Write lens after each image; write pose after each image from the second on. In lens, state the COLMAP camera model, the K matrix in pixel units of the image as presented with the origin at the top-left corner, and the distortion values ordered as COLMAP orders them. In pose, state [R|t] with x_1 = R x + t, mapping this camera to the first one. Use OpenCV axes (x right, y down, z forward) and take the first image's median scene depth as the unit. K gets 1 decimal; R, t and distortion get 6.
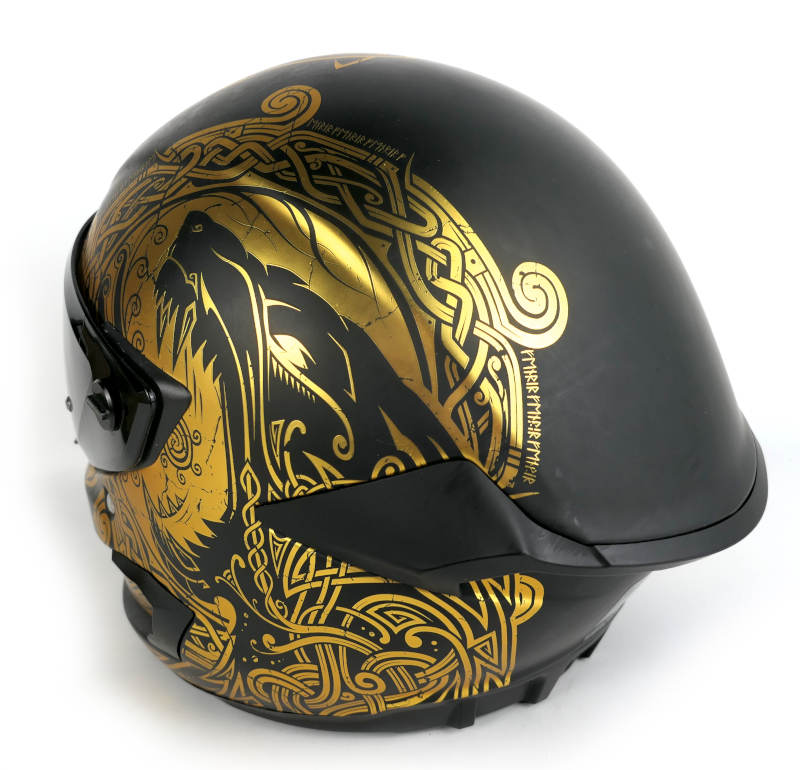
lens RADIAL K [[715.1, 0, 400.0], [0, 715.1, 383.3], [0, 0, 1]] dist [-0.018661, 0.003743]
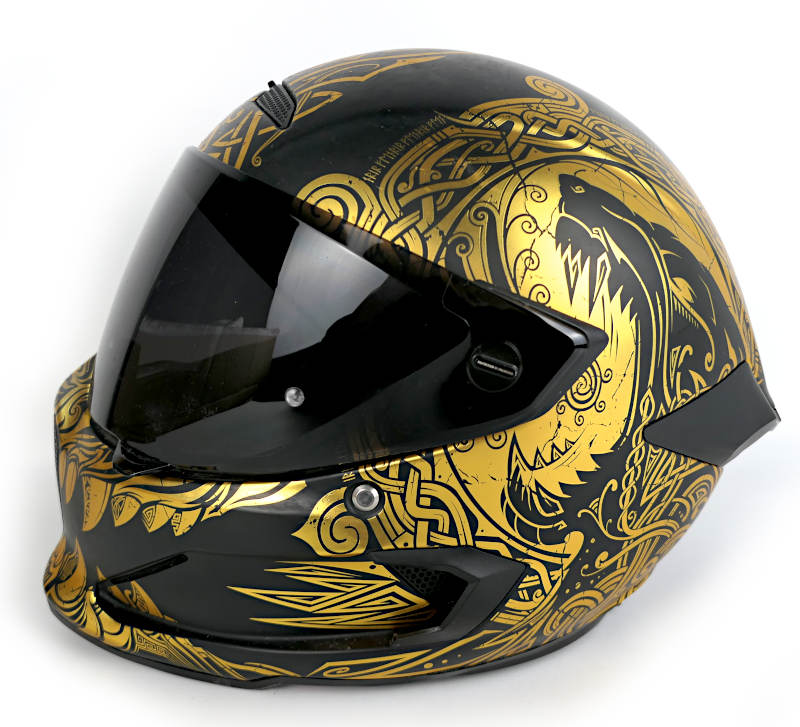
lens RADIAL K [[704.6, 0, 401.0], [0, 704.6, 363.1], [0, 0, 1]] dist [-0.014319, -0.000850]
pose [[0.704751, -0.101647, 0.702136, -1.285276], [0.143149, 0.989701, -0.000405, 0.011255], [-0.694863, 0.100795, 0.712043, 0.443756]]
